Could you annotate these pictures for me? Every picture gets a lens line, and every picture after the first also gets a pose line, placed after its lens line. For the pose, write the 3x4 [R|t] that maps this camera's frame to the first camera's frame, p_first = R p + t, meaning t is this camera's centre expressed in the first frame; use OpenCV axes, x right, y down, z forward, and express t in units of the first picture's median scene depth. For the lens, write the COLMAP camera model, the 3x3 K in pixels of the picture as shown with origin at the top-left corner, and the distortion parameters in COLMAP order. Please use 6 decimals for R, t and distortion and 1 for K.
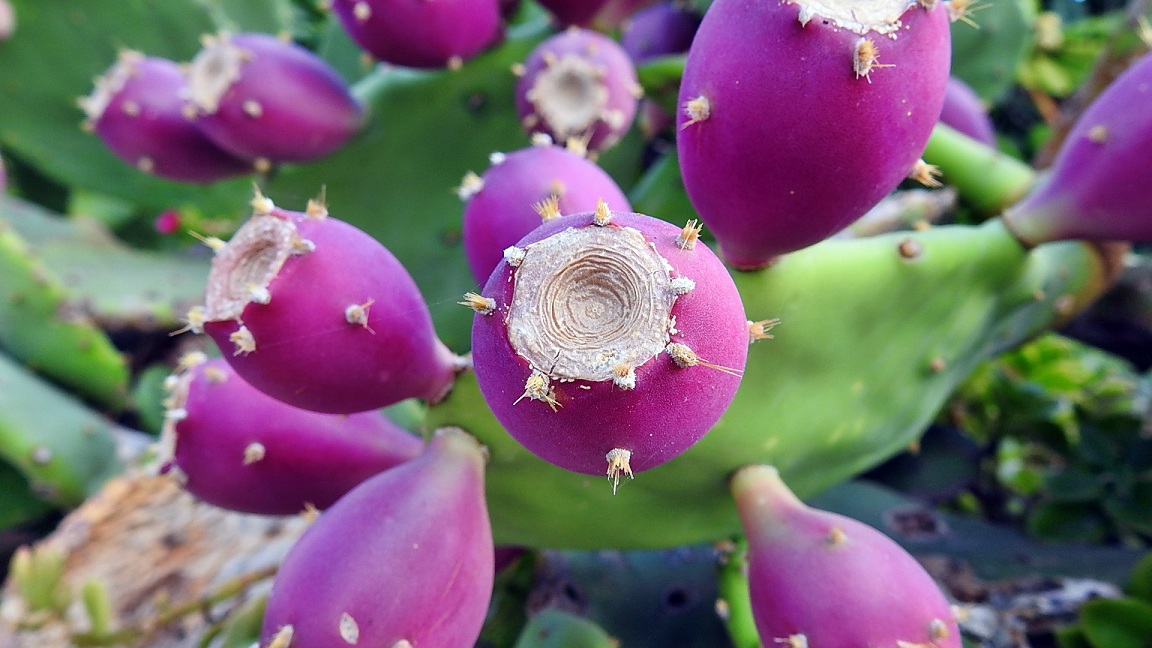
lens RADIAL K [[929.5, 0, 582.2], [0, 929.5, 320.5], [0, 0, 1]] dist [0.004473, 0.004035]
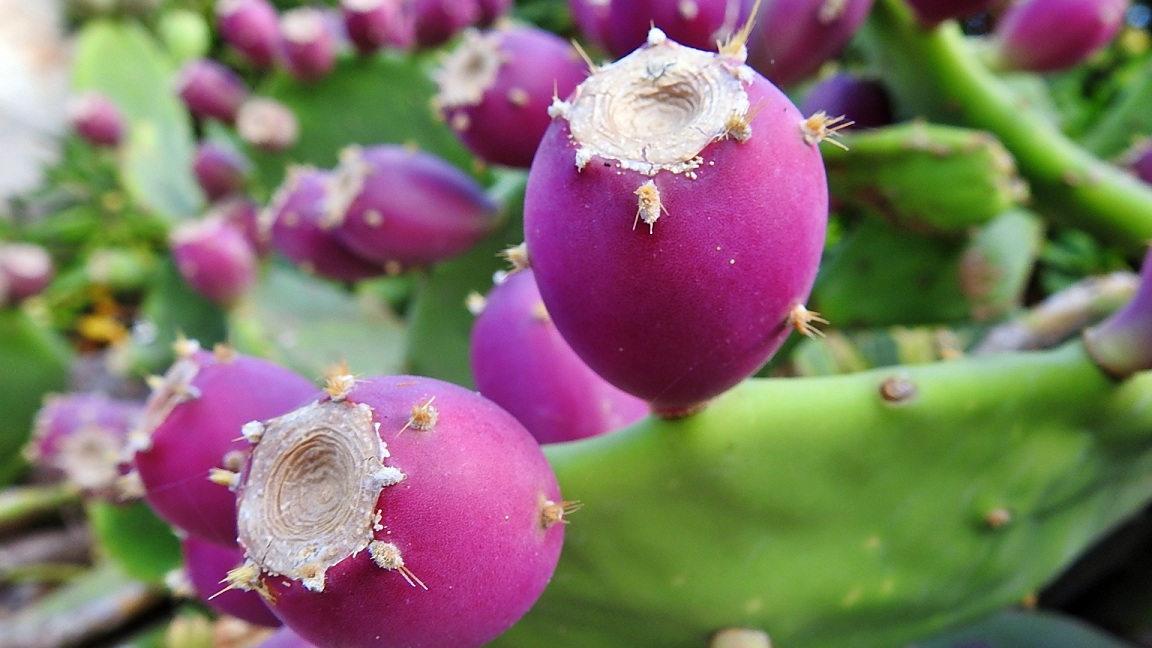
lens RADIAL K [[929.5, 0, 576.5], [0, 929.5, 332.2], [0, 0, 1]] dist [0.004473, 0.004035]
pose [[0.955330, -0.000822, -0.295540, 0.522345], [-0.016455, 0.998297, -0.055969, -0.123394], [0.295083, 0.058332, 0.953690, 0.186671]]
